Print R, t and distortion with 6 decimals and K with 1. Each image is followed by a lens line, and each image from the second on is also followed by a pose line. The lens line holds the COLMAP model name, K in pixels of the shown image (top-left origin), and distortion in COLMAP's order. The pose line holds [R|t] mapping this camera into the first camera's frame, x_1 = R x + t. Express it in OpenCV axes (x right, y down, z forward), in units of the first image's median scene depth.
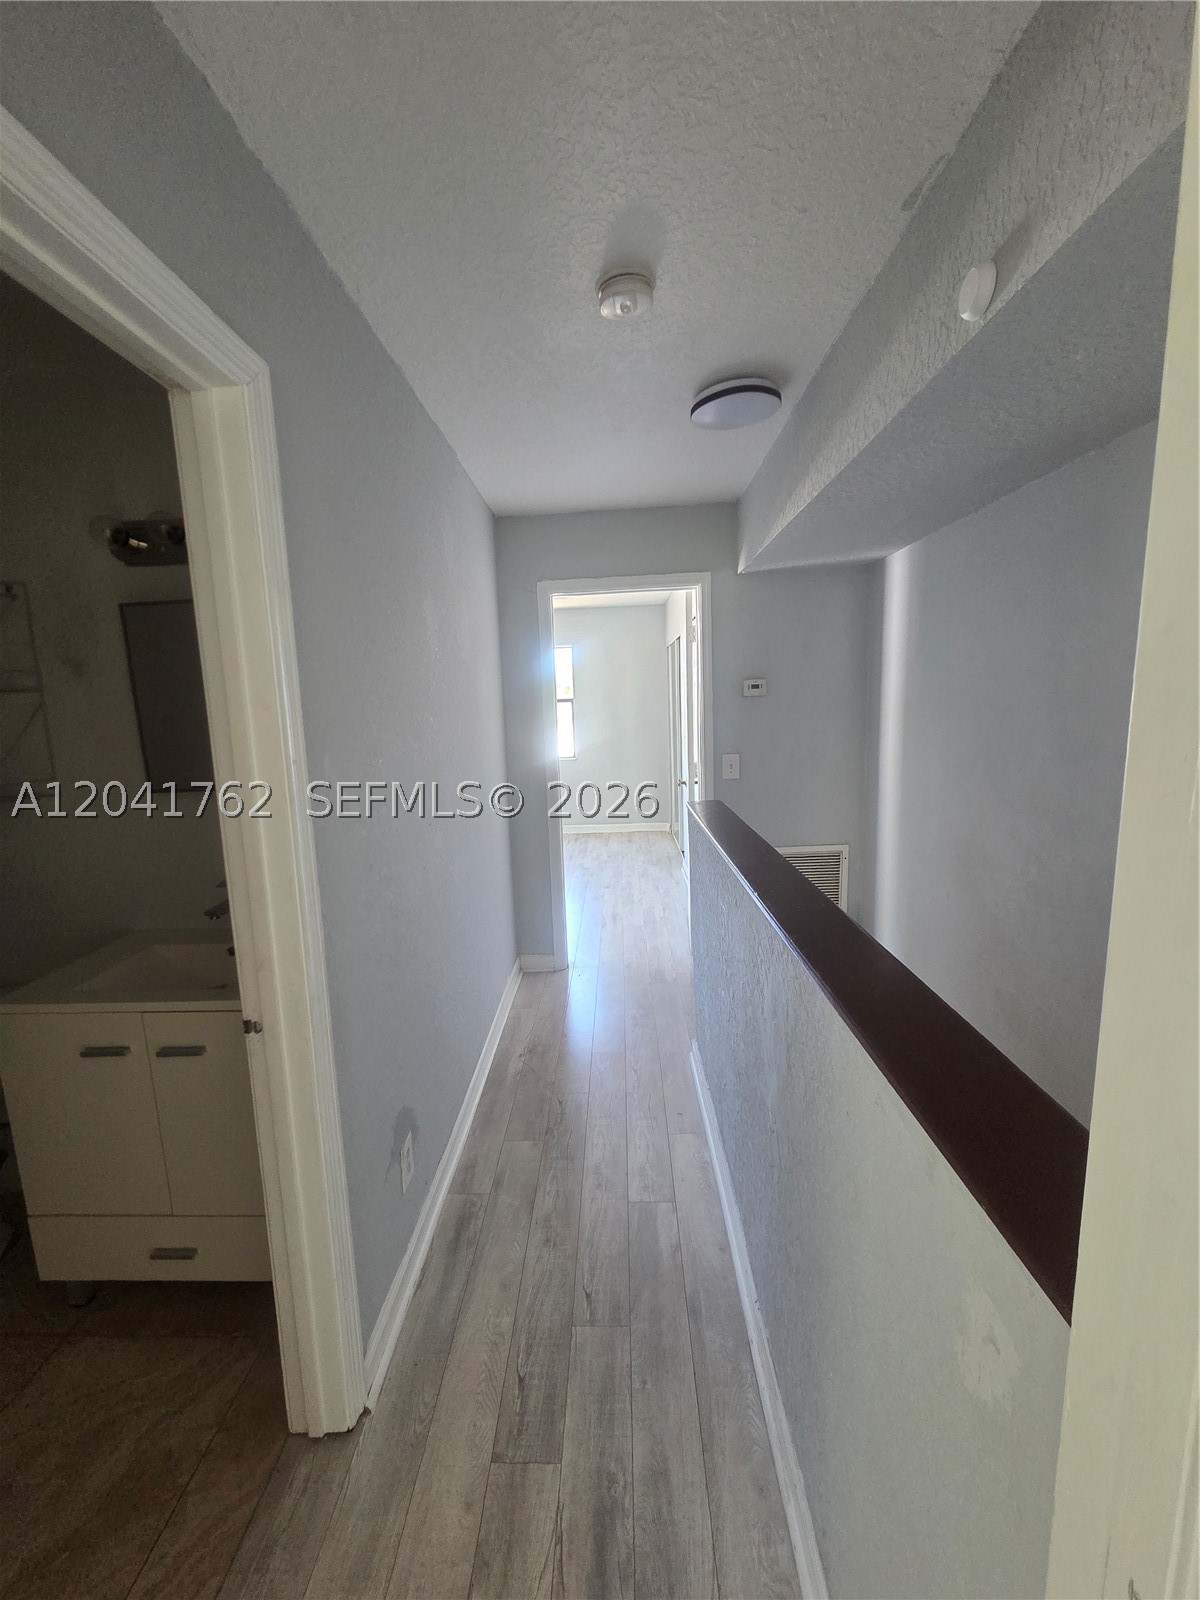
lens RADIAL K [[652.9, 0, 592.7], [0, 652.9, 800.5], [0, 0, 1]] dist [0.000615, 0.000956]
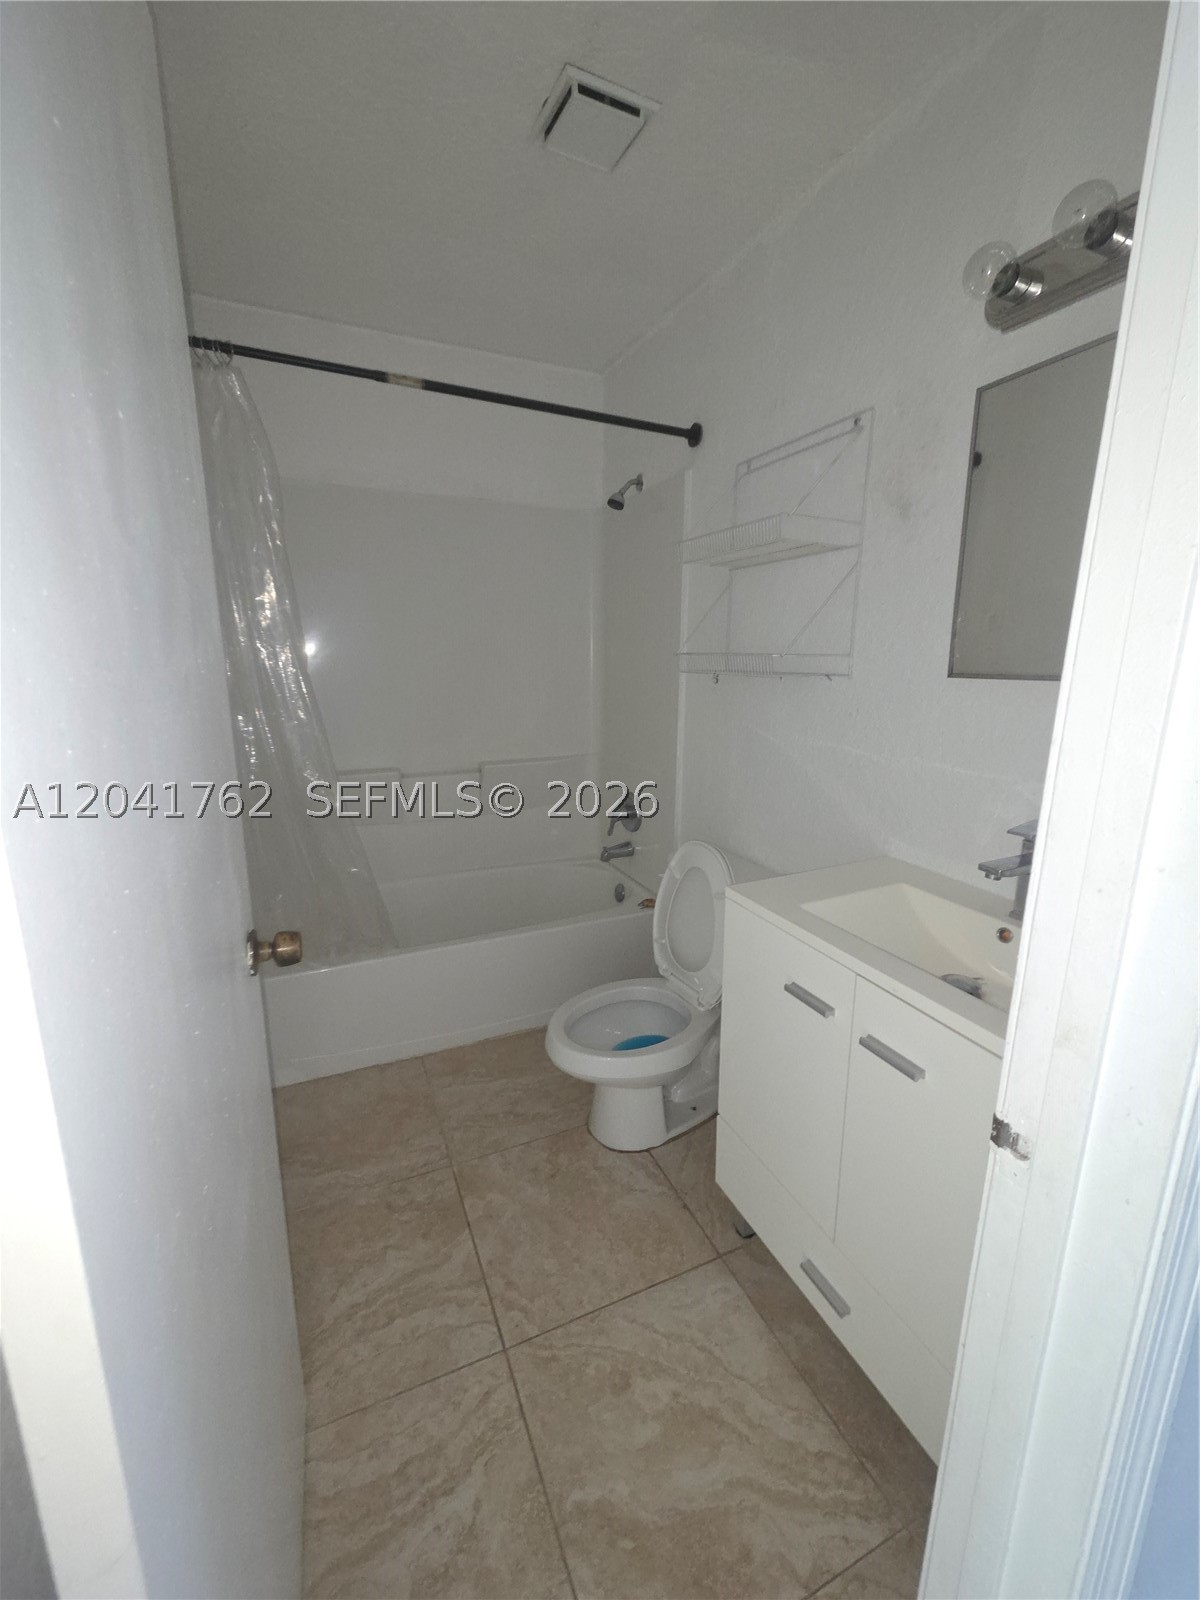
lens RADIAL K [[652.9, 0, 598.3], [0, 652.9, 799.4], [0, 0, 1]] dist [0.000615, 0.000956]
pose [[0.441258, 0.227206, -0.868141, -0.212686], [-0.154975, 0.972175, 0.175664, 0.052563], [0.883897, 0.057027, 0.464191, 0.360462]]
